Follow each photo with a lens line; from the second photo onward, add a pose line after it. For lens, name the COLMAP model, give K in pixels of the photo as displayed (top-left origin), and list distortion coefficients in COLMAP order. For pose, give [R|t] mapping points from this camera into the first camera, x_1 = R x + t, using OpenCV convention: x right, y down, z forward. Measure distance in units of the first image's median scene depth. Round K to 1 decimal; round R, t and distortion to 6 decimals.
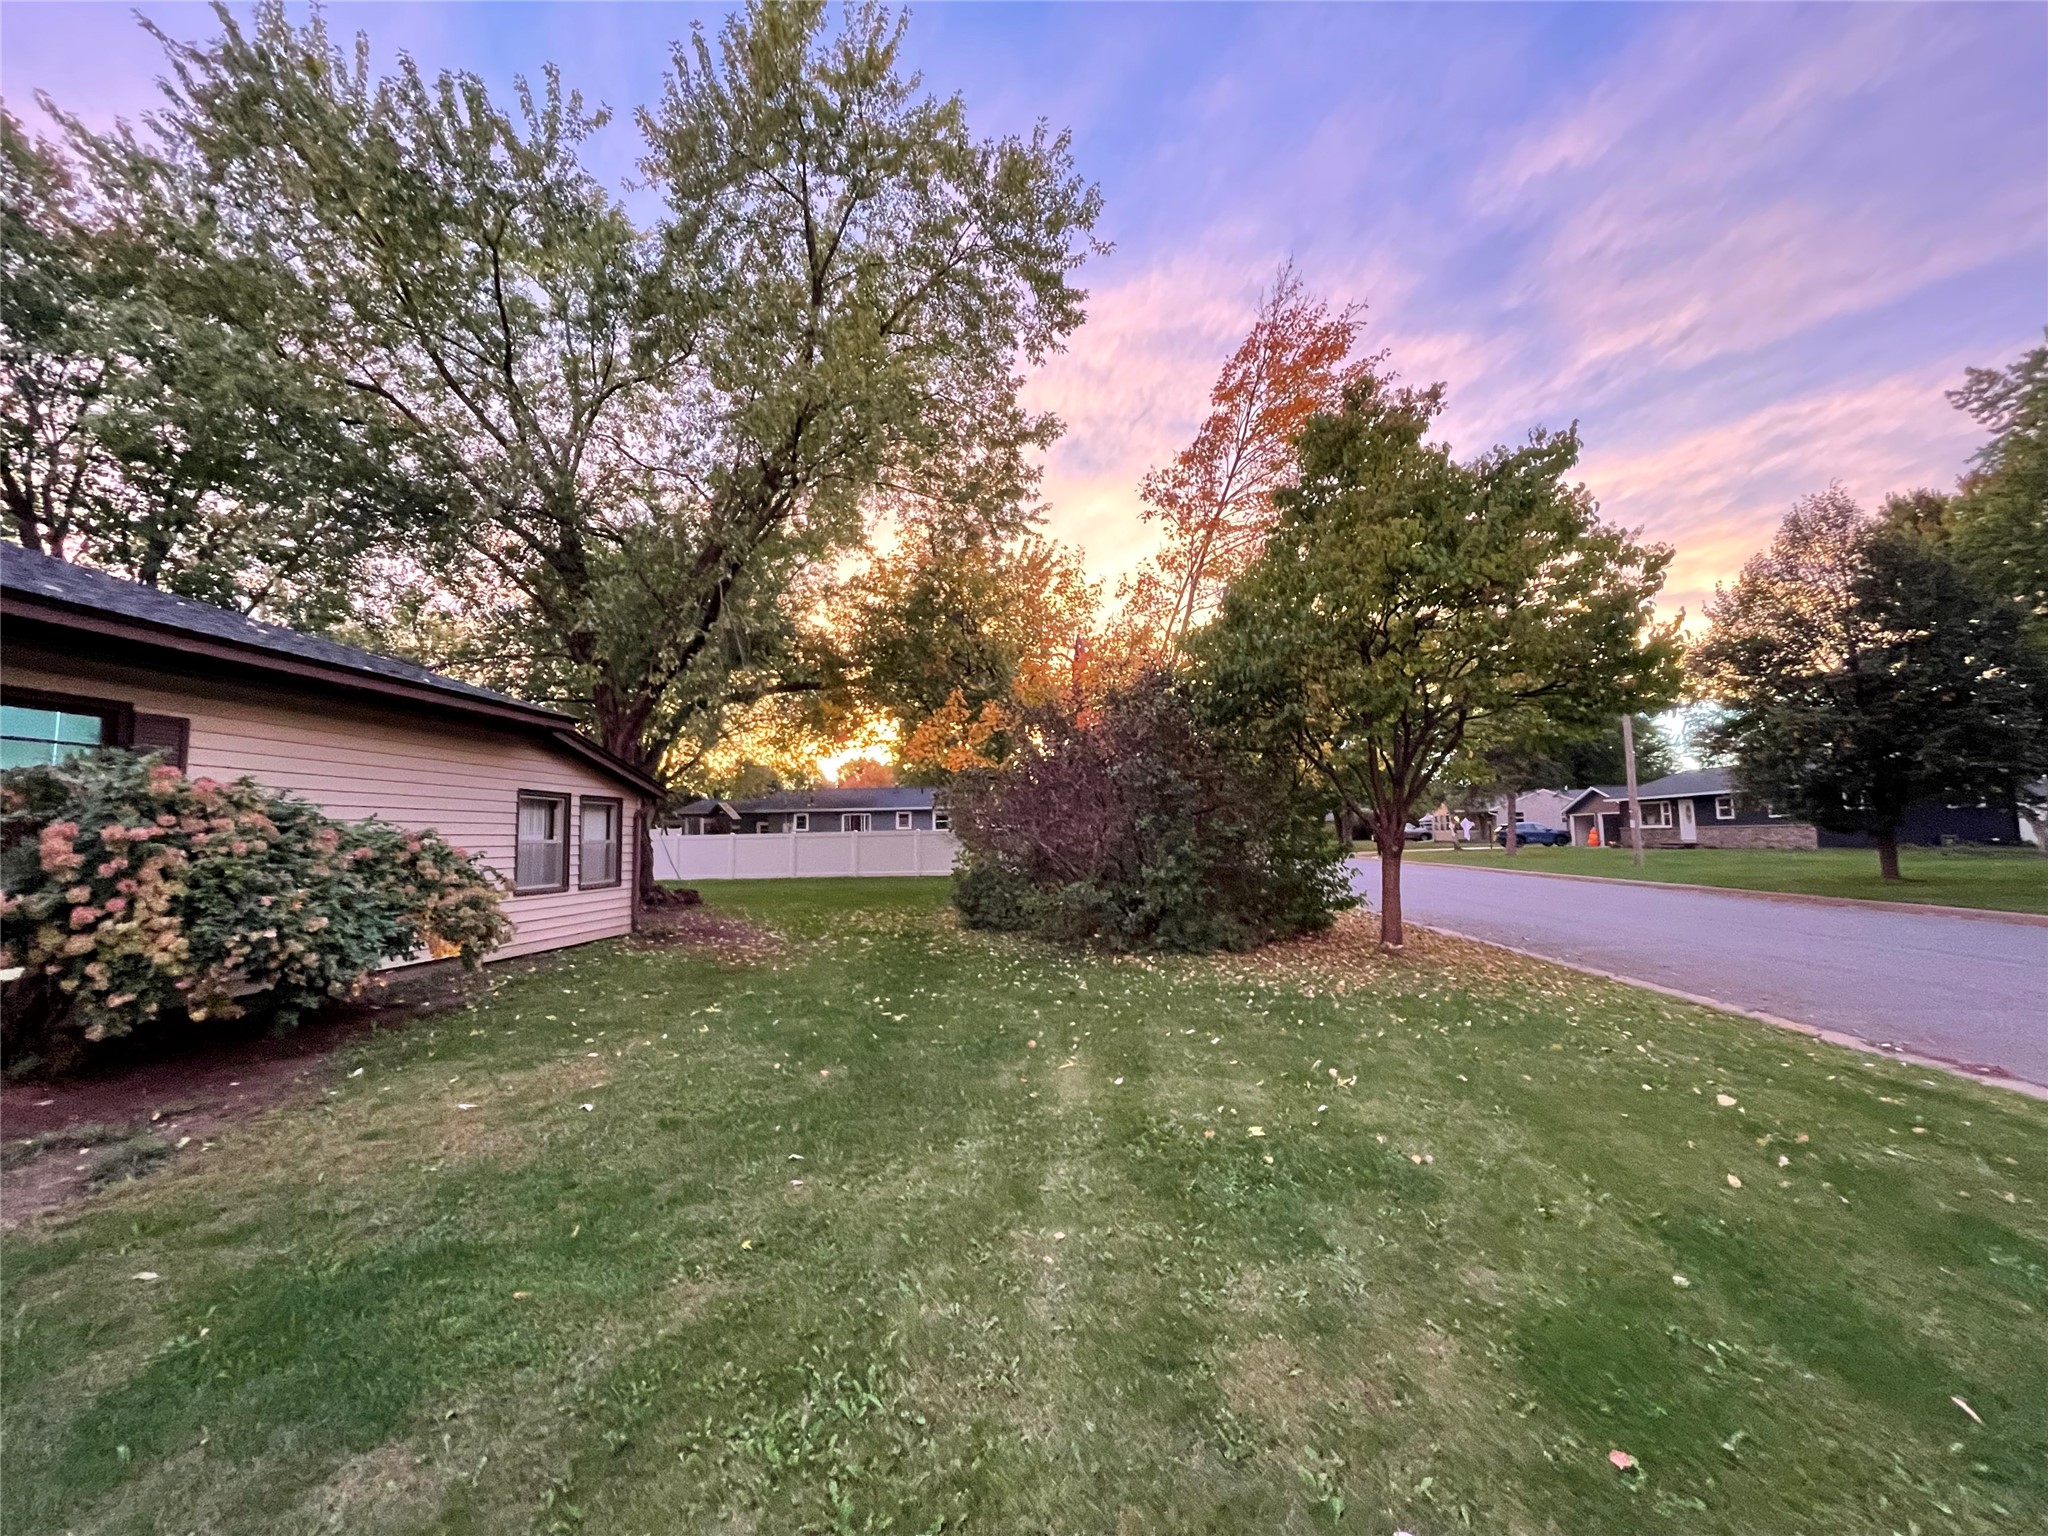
lens RADIAL K [[829.3, 0, 1021.0], [0, 829.3, 765.8], [0, 0, 1]] dist [-0.000937, -0.000515]
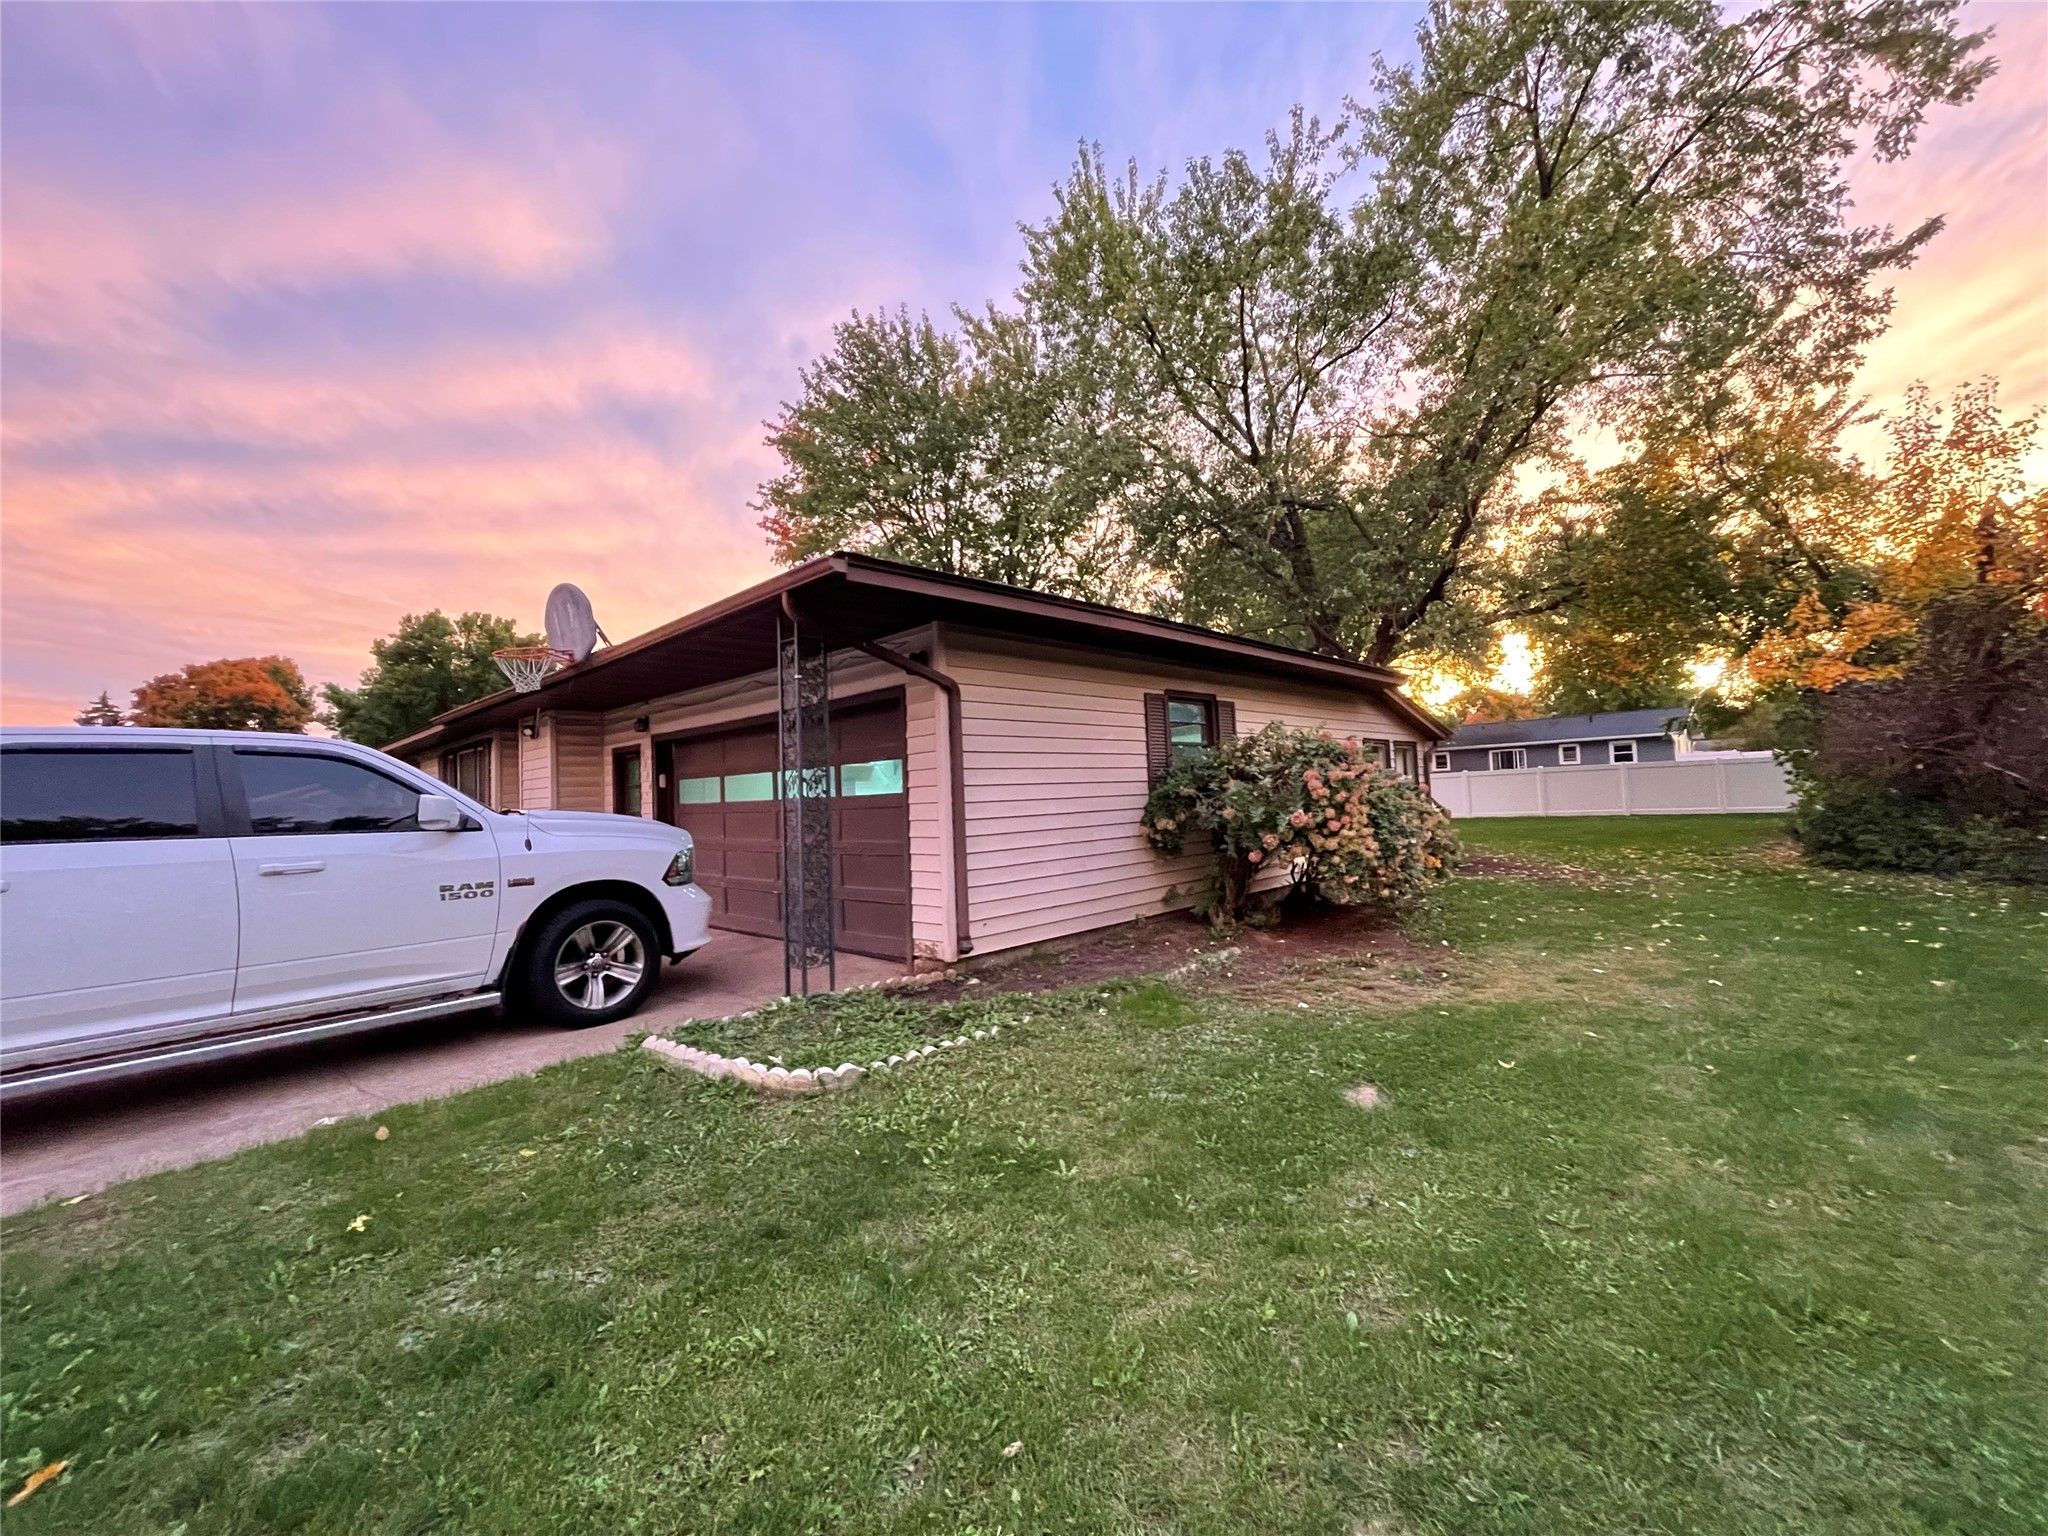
lens RADIAL K [[829.3, 0, 1021.0], [0, 829.3, 765.8], [0, 0, 1]] dist [-0.000937, -0.000515]
pose [[0.779260, -0.044180, -0.625142, -0.169280], [0.085612, 0.995665, 0.036352, -0.013344], [0.620826, -0.081847, 0.779664, -0.179423]]
